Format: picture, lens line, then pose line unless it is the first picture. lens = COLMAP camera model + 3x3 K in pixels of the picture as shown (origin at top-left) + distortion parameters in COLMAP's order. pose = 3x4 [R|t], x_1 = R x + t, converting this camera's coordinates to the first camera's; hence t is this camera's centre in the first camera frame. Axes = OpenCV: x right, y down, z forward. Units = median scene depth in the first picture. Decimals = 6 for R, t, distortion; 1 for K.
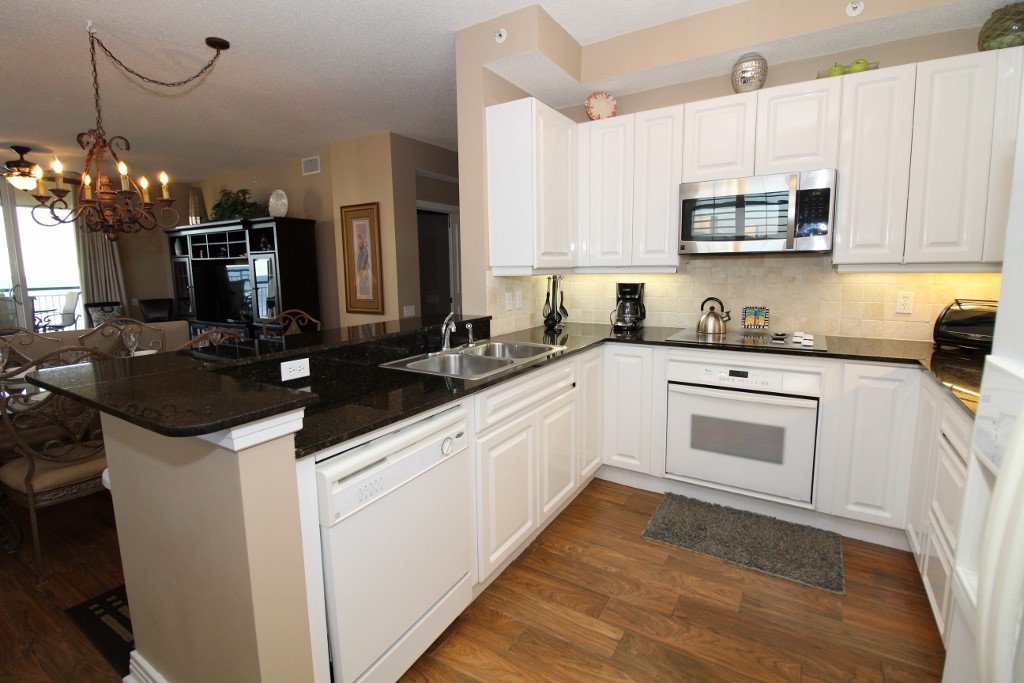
lens RADIAL K [[476.1, 0, 512.9], [0, 476.1, 329.3], [0, 0, 1]] dist [-0.016616, -0.001504]
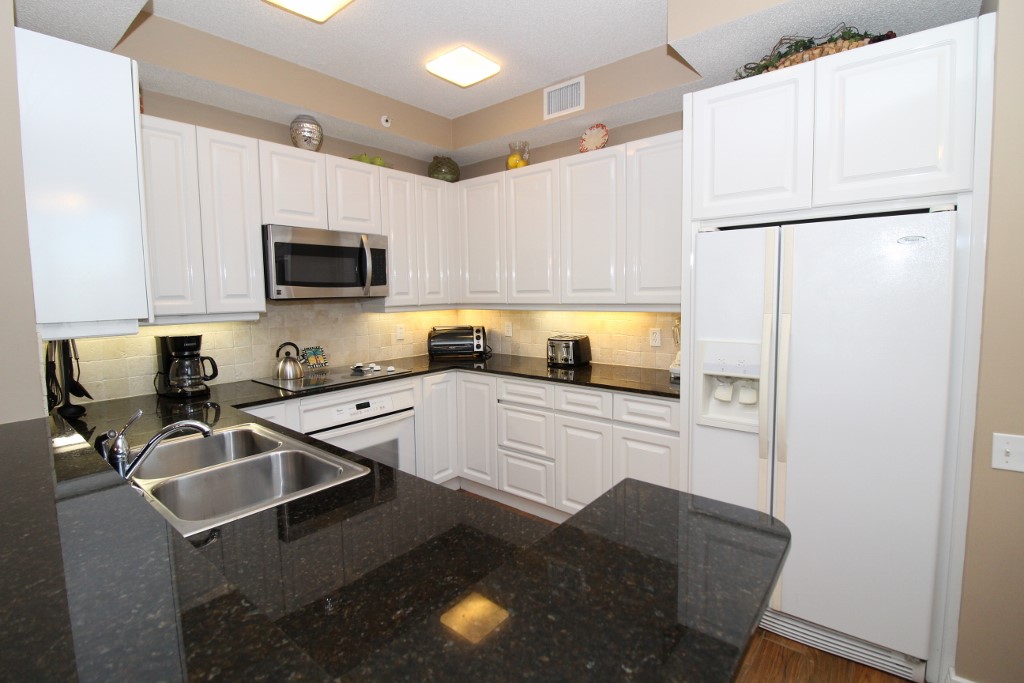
lens RADIAL K [[476.1, 0, 512.9], [0, 476.1, 329.3], [0, 0, 1]] dist [-0.016616, -0.001504]
pose [[0.128403, -0.065962, 0.989526, -0.487467], [0.142485, 0.988661, 0.047415, -0.073775], [-0.981433, 0.134904, 0.136345, 0.402470]]
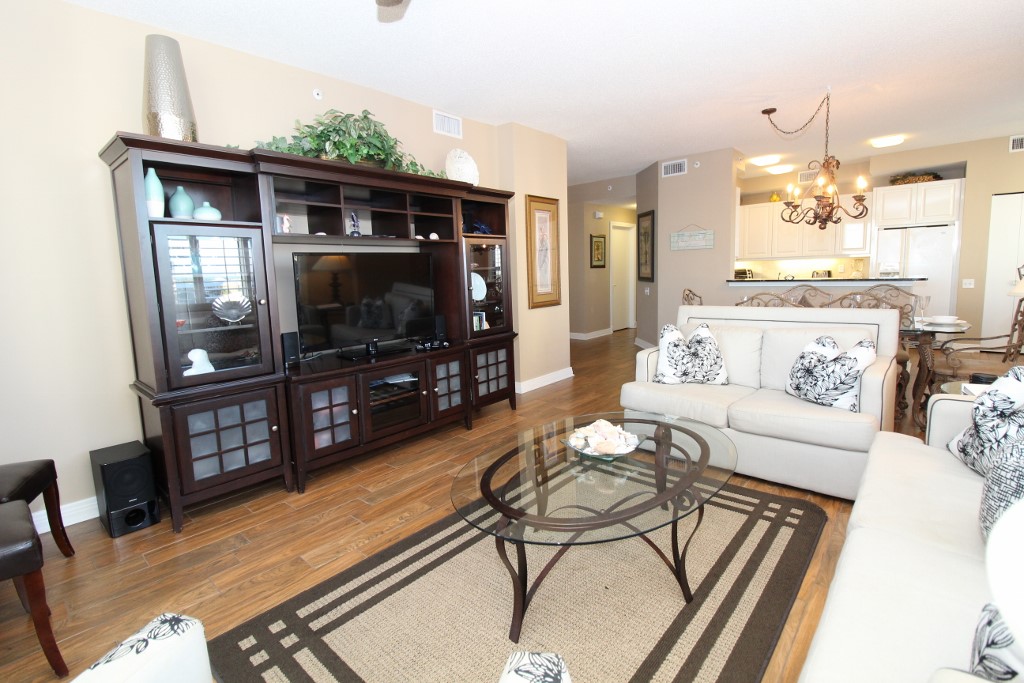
lens RADIAL K [[476.1, 0, 512.9], [0, 476.1, 329.3], [0, 0, 1]] dist [-0.016616, -0.001504]
pose [[0.160876, -0.112070, 0.980591, -2.178927], [0.158028, 0.983639, 0.086493, -0.139661], [-0.974241, 0.141046, 0.175955, 1.500569]]
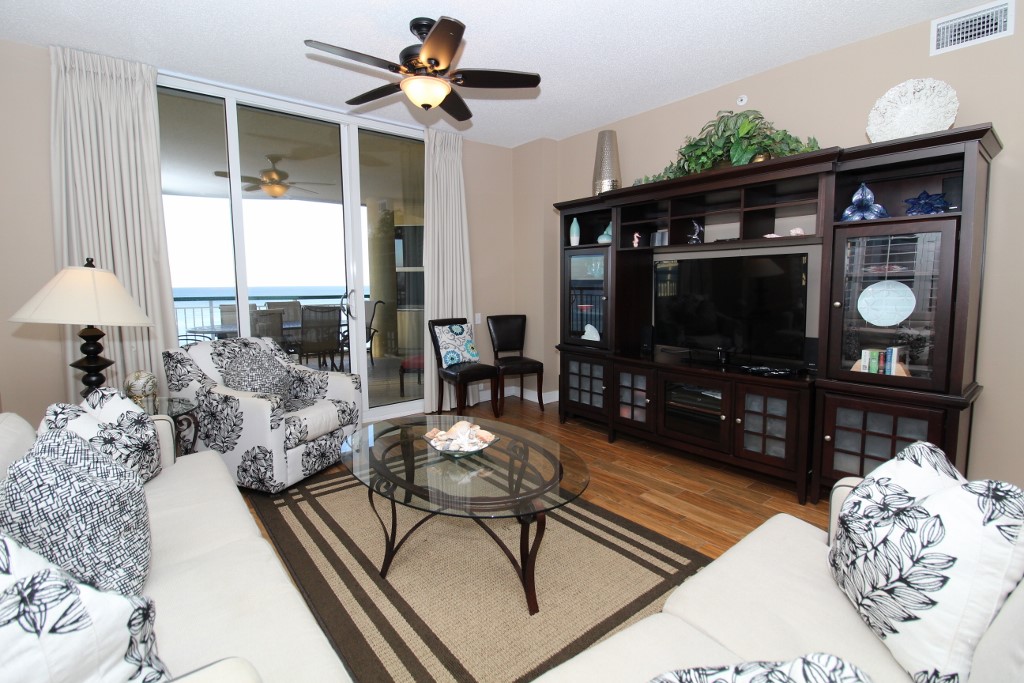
lens RADIAL K [[476.1, 0, 512.9], [0, 476.1, 329.3], [0, 0, 1]] dist [-0.016616, -0.001504]
pose [[0.945925, 0.036732, -0.322300, -1.251007], [-0.045296, 0.998791, -0.019109, -0.073229], [0.321208, 0.032674, 0.946445, 0.863269]]
